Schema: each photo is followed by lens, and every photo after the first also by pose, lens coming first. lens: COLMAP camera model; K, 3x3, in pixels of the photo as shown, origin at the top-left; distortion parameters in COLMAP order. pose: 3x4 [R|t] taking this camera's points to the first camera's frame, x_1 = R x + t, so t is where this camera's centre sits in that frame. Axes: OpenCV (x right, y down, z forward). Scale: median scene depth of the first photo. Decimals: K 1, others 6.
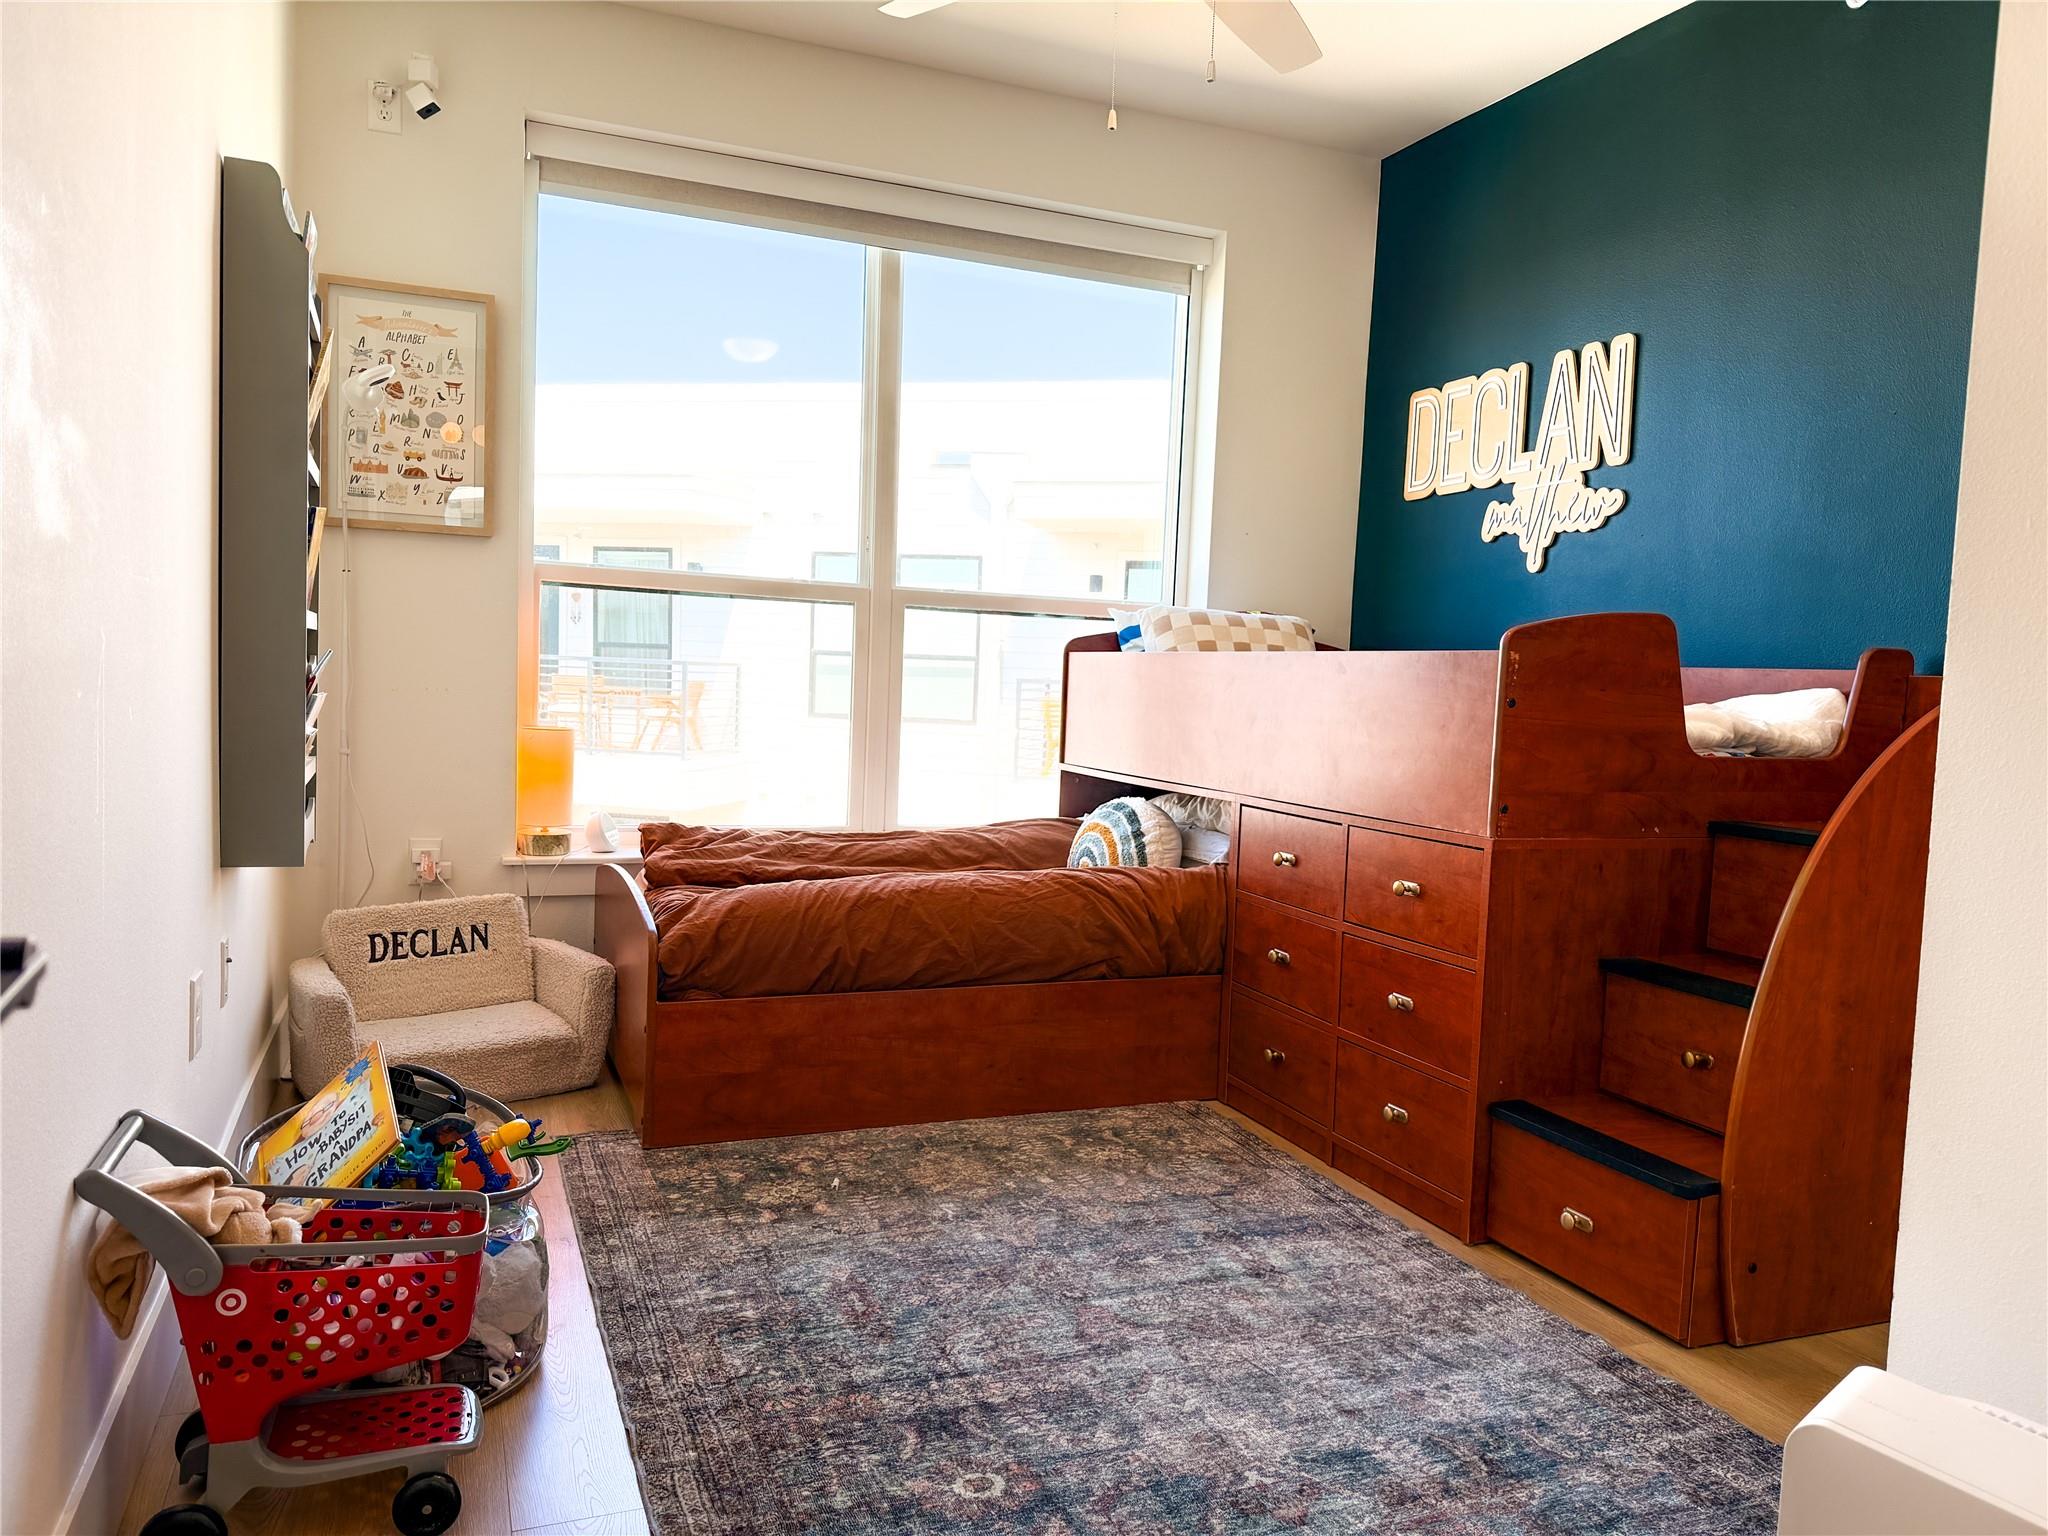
lens RADIAL K [[1417.4, 0, 1011.6], [0, 1417.4, 774.5], [0, 0, 1]] dist [0.178709, -0.328250]
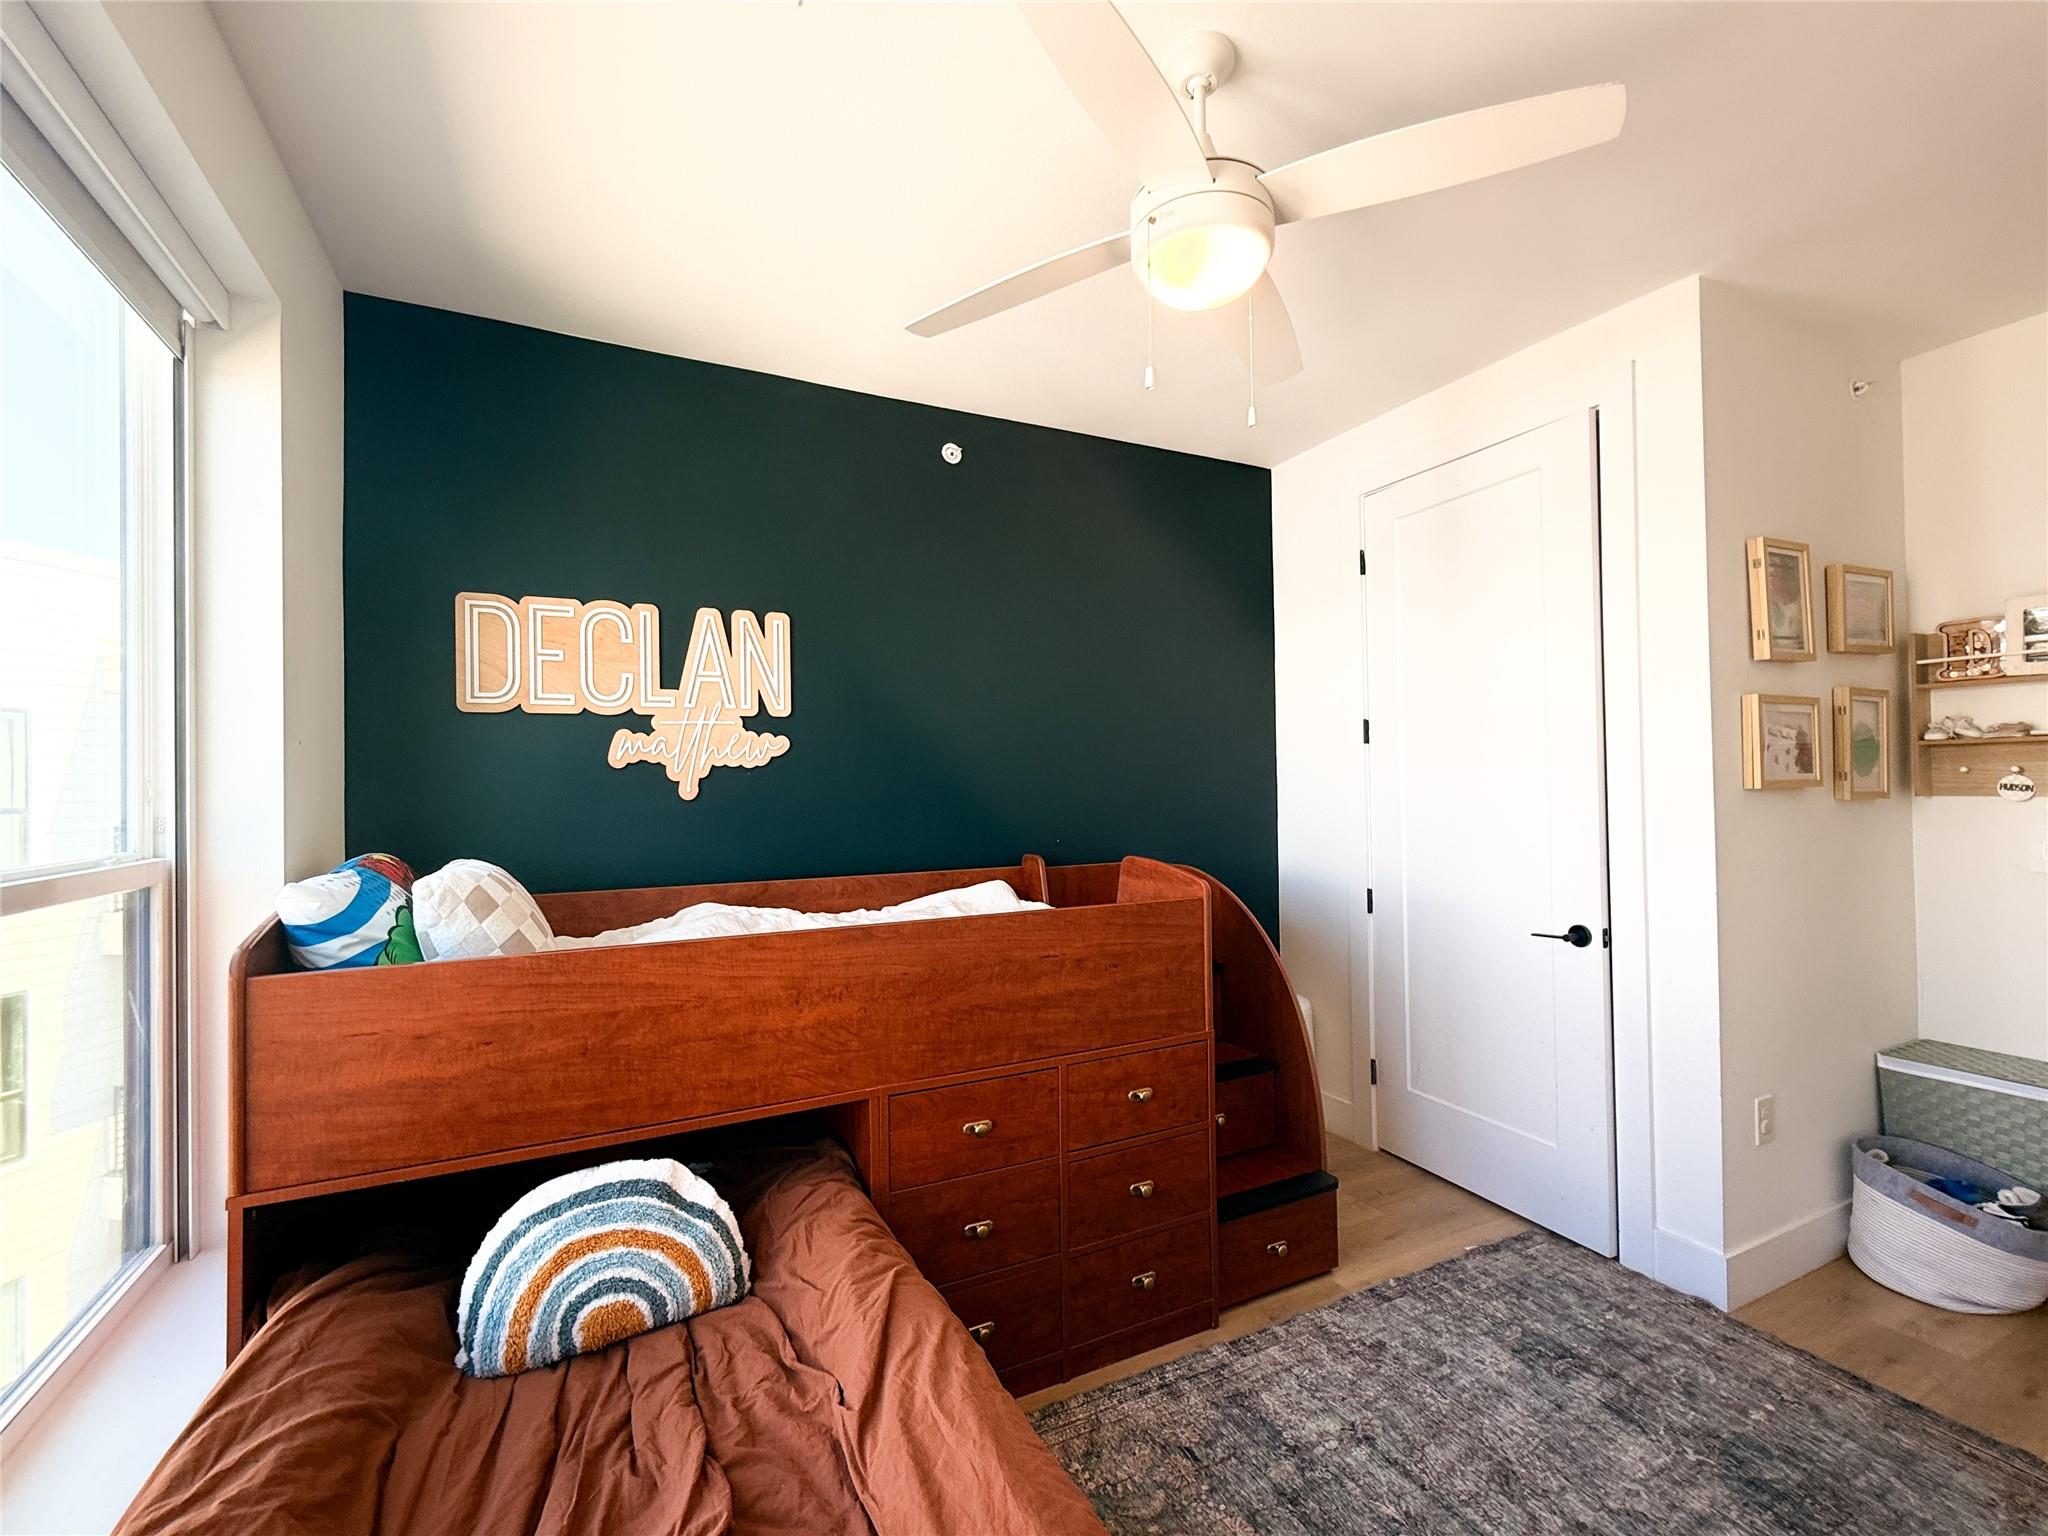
lens RADIAL K [[877.0, 0, 1024.0], [0, 877.0, 768.0], [0, 0, 1]] dist [0.000647, 0.000048]
pose [[-0.079657, -0.027671, 0.996438, -0.376754], [0.079069, 0.996290, 0.033988, -0.191591], [-0.993682, 0.081494, -0.077173, 0.916453]]
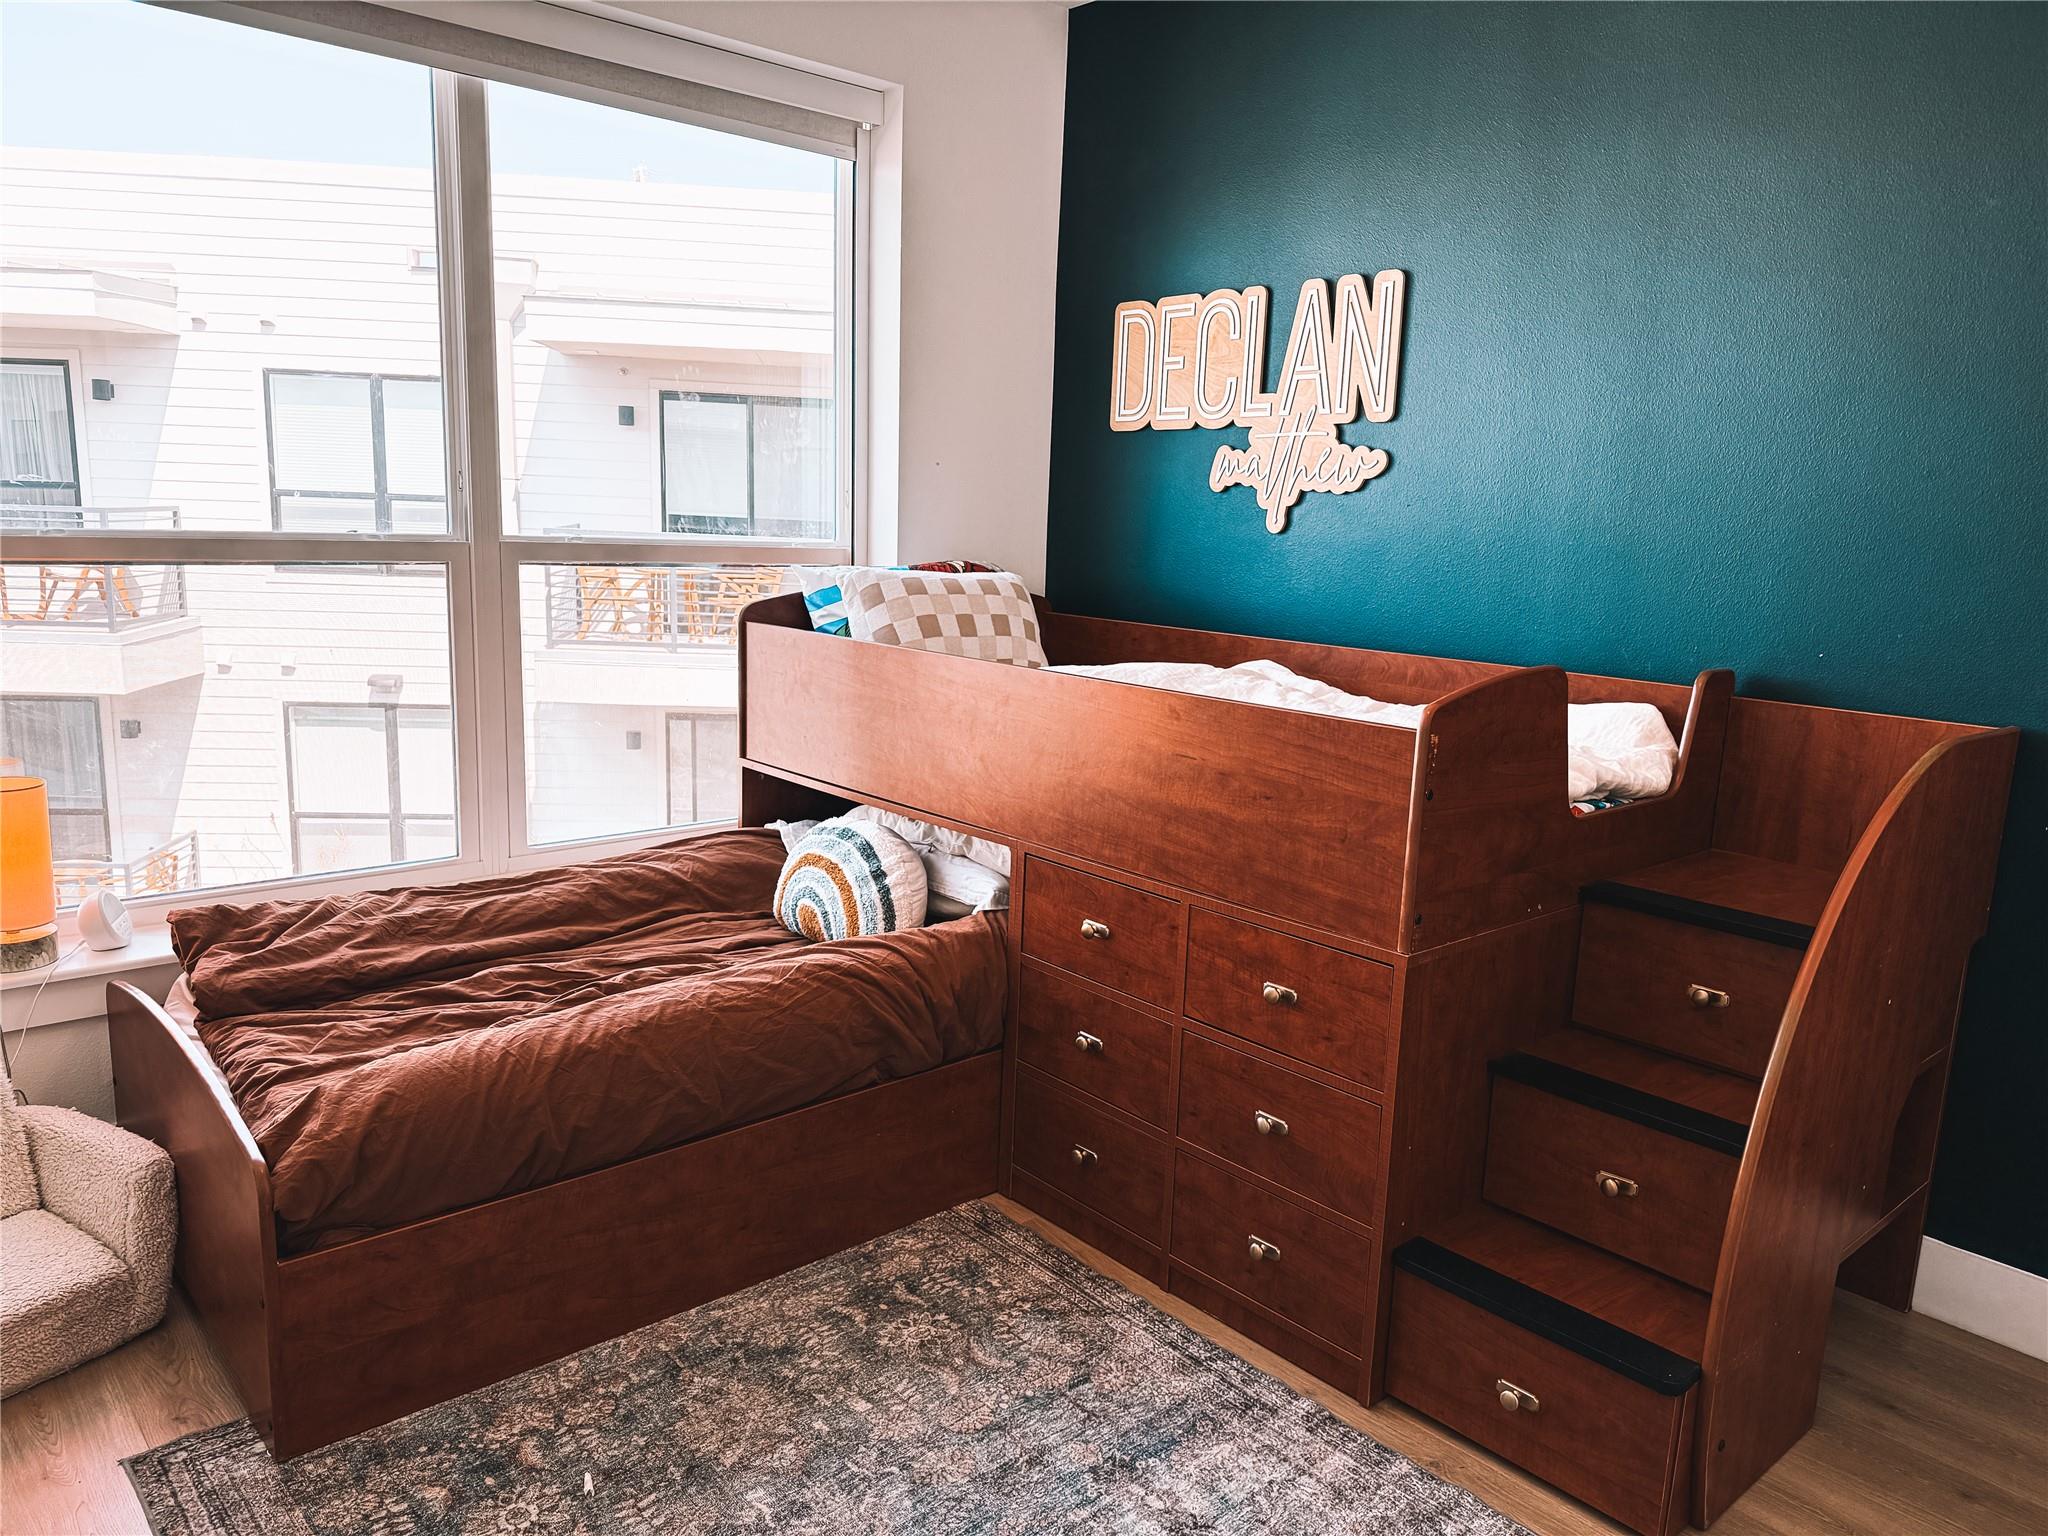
lens RADIAL K [[1417.4, 0, 1011.6], [0, 1417.4, 774.5], [0, 0, 1]] dist [0.178709, -0.328250]
pose [[0.943014, -0.070034, 0.325300, -0.108936], [0.026884, 0.990440, 0.135299, -0.133419], [-0.331665, -0.118843, 0.935882, 0.231750]]
